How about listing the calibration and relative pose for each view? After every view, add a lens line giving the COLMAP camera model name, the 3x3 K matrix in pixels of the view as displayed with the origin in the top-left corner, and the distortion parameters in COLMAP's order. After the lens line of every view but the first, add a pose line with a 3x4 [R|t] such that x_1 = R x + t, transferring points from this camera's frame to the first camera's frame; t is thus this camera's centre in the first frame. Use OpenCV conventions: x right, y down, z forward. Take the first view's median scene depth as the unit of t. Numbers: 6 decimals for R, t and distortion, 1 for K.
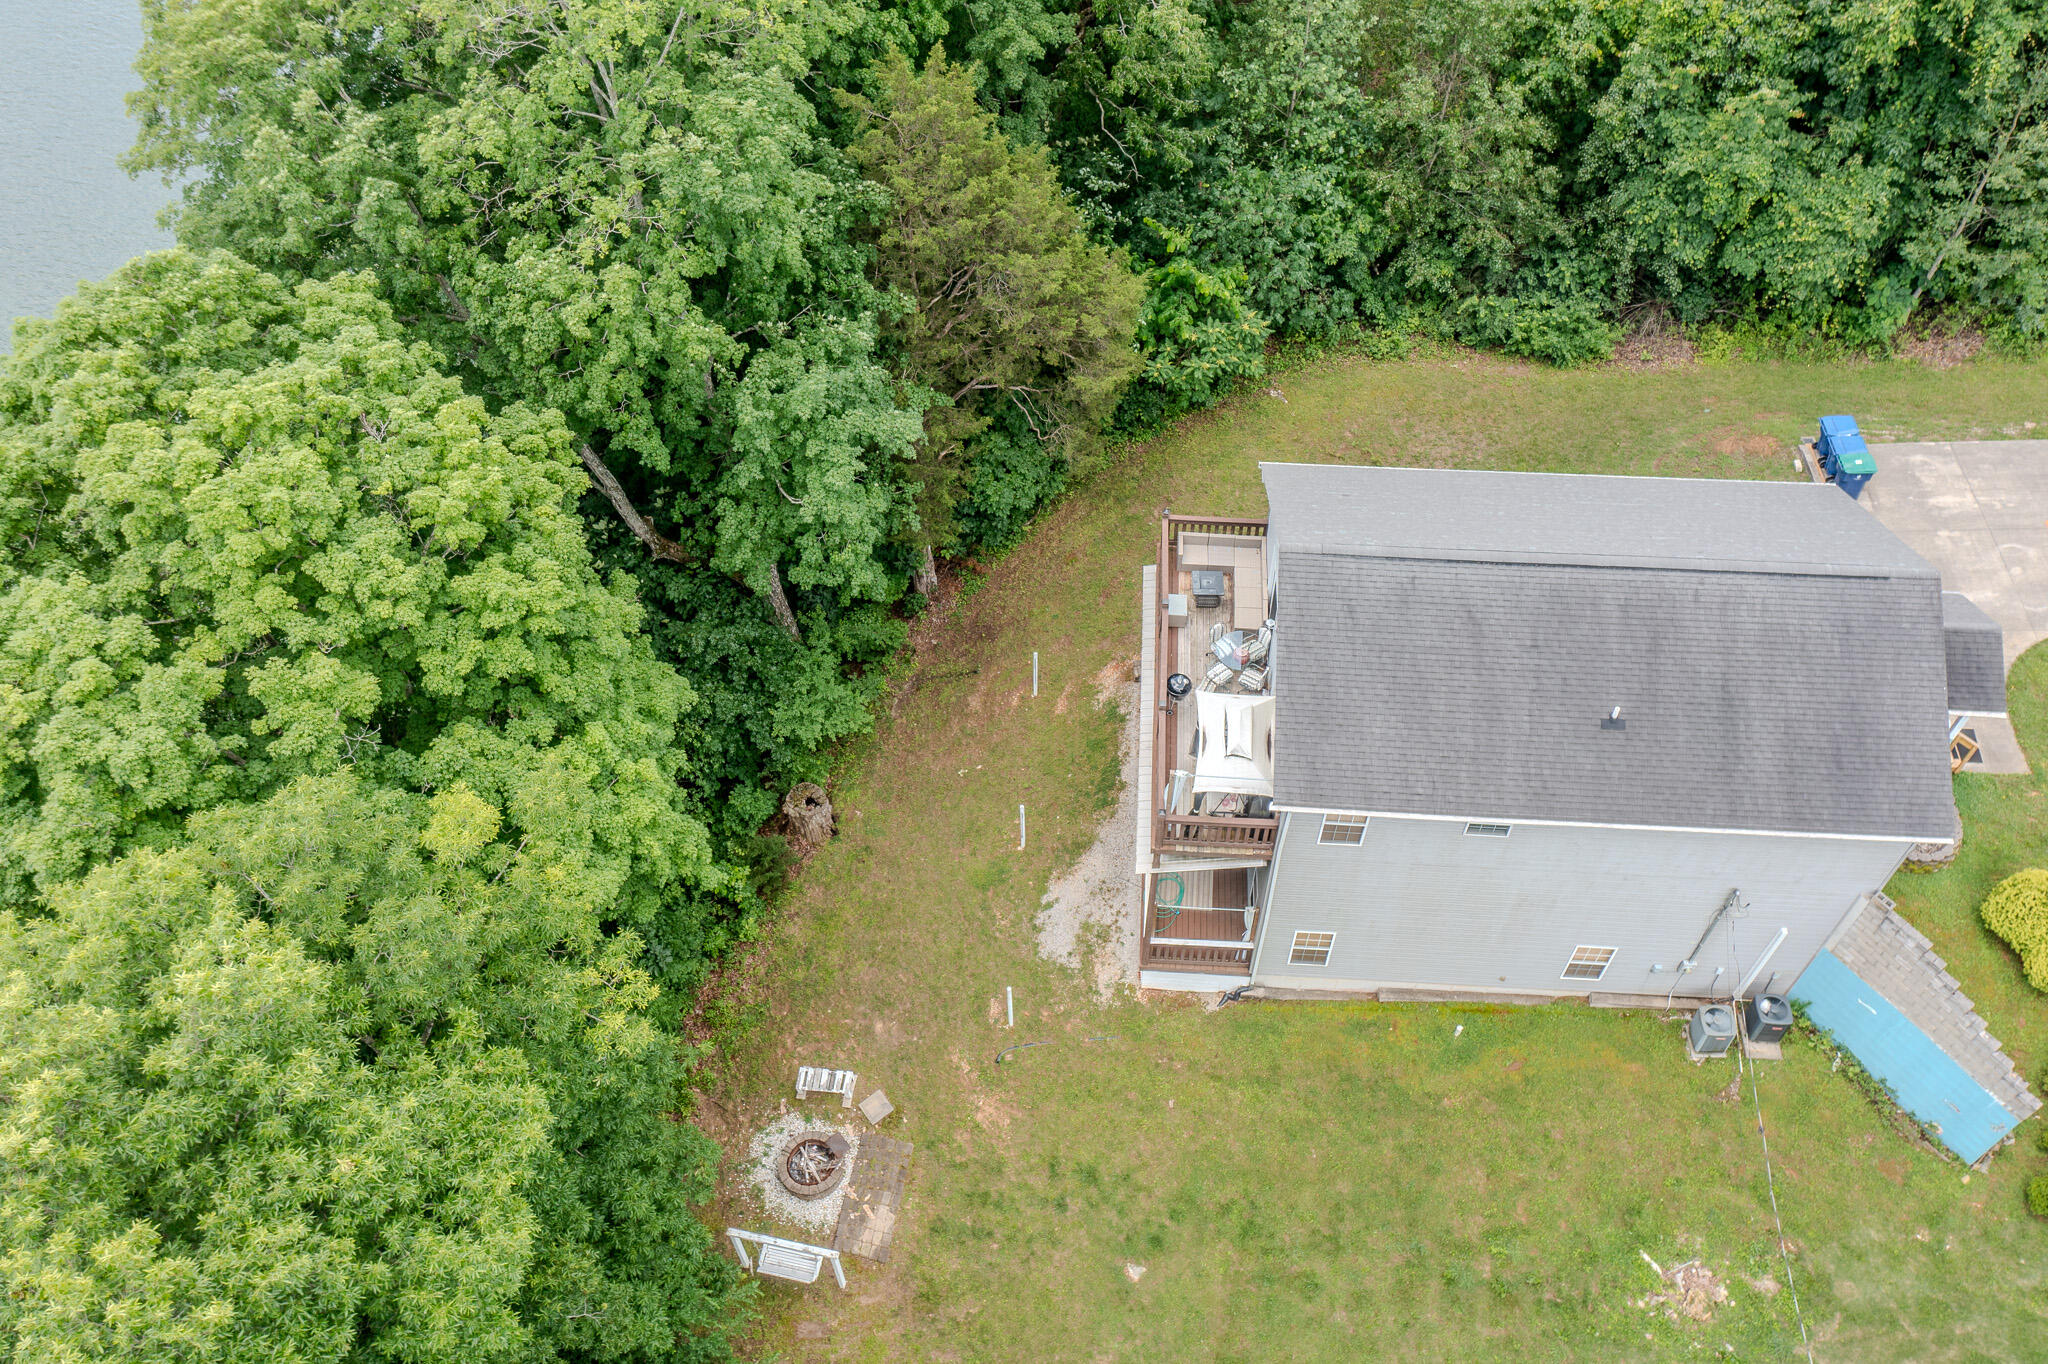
lens RADIAL K [[1635.1, 0, 1024.0], [0, 1635.1, 682.0], [0, 0, 1]] dist [-0.005581, 0.005540]
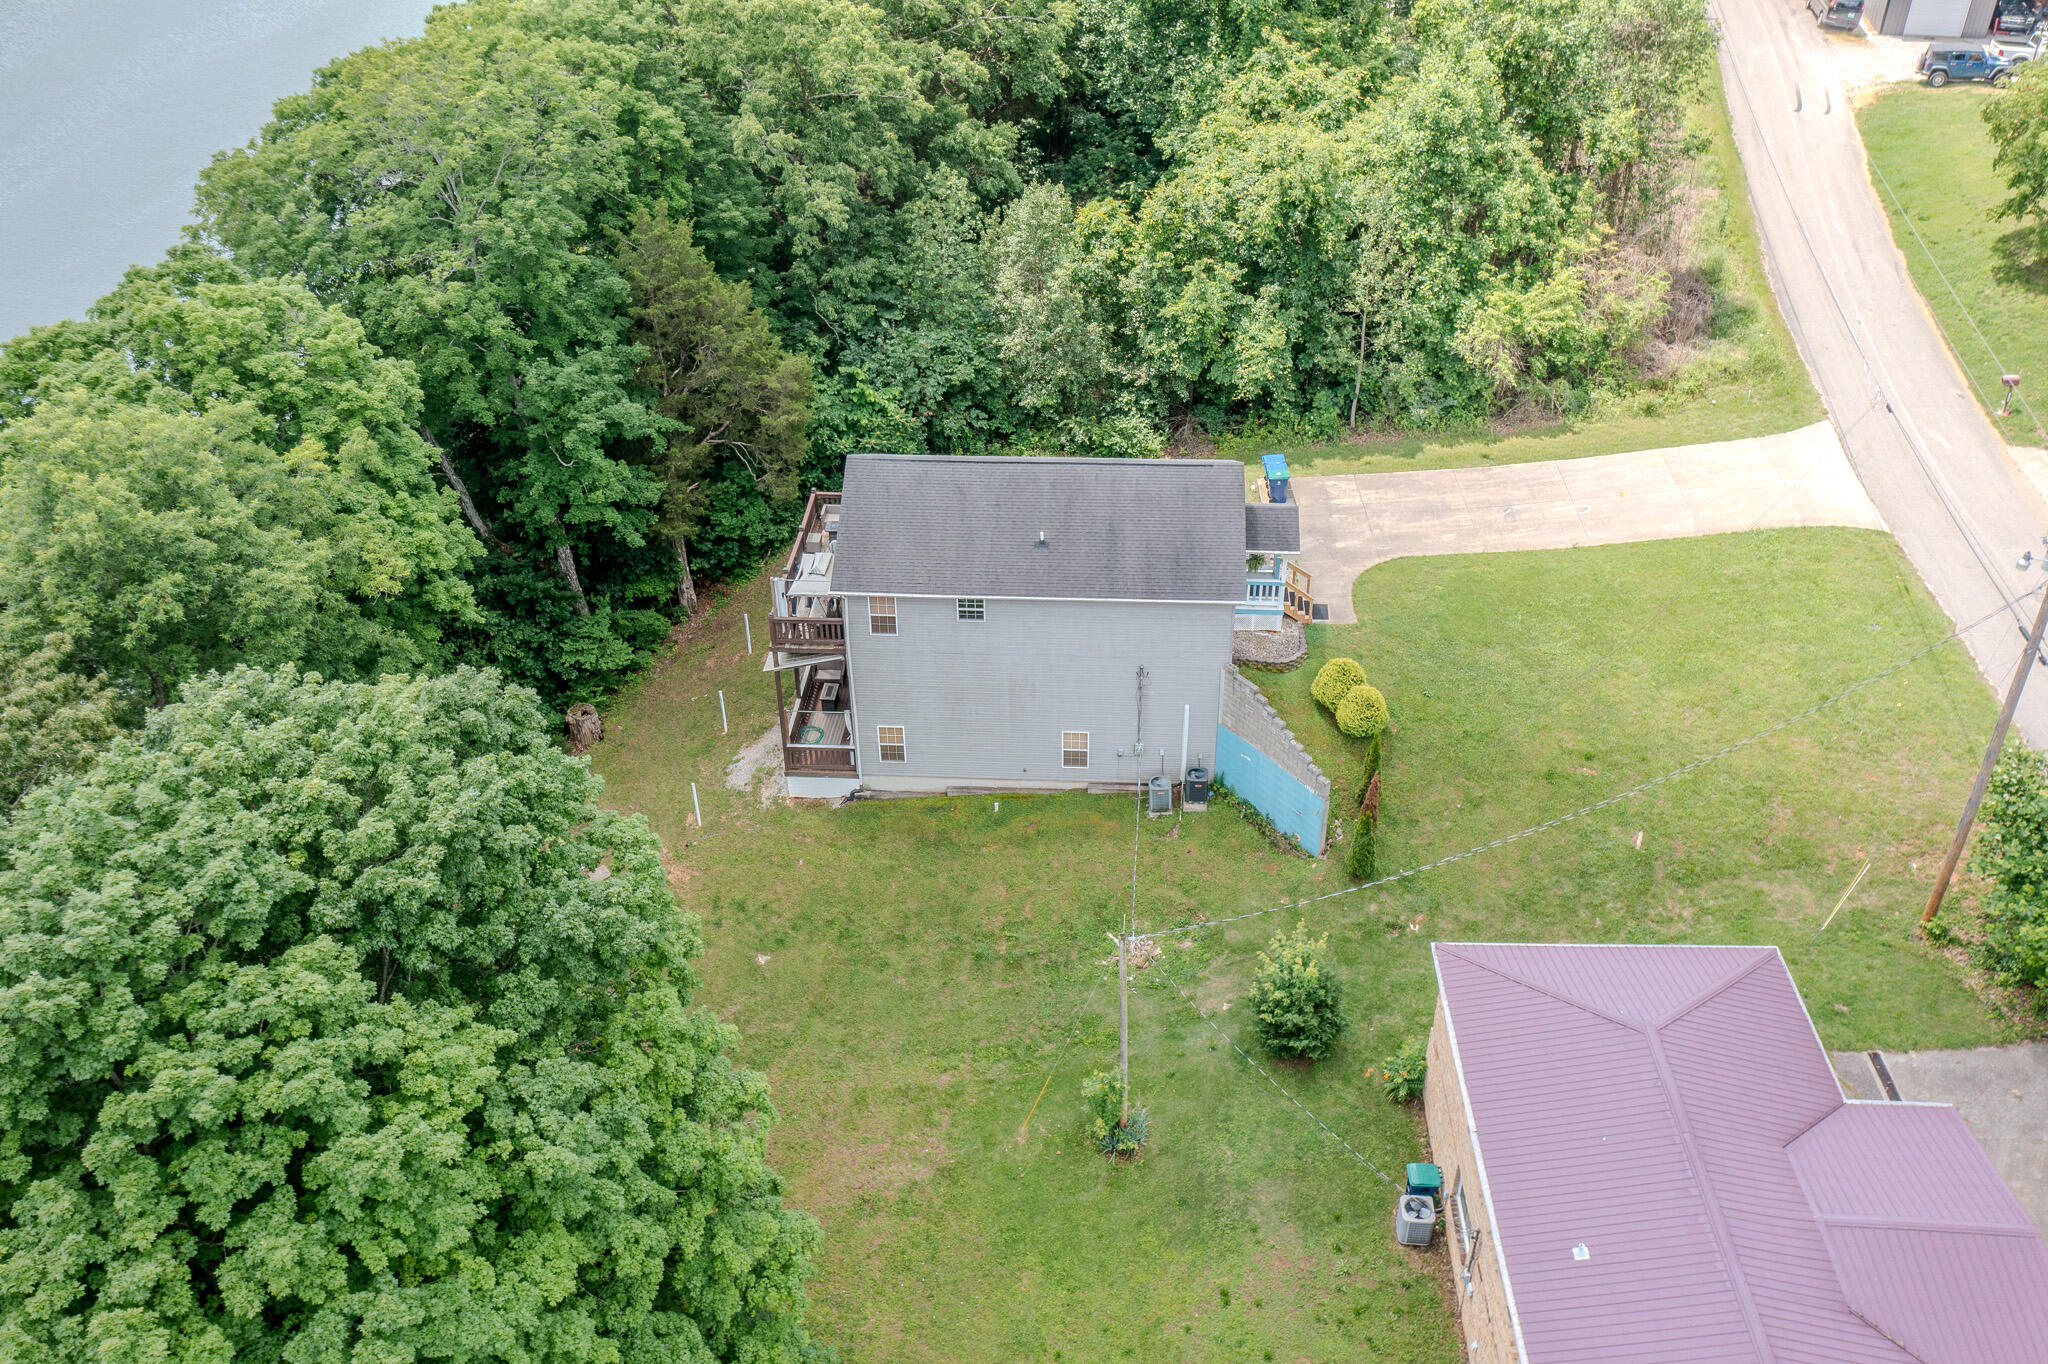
lens RADIAL K [[1633.5, 0, 1016.7], [0, 1633.5, 679.2], [0, 0, 1]] dist [-0.002835, 0.002826]
pose [[0.999995, -0.003067, -0.000953, 0.289071], [0.002642, 0.954191, -0.299187, 0.548407], [0.001827, 0.299183, 0.954194, -0.436545]]
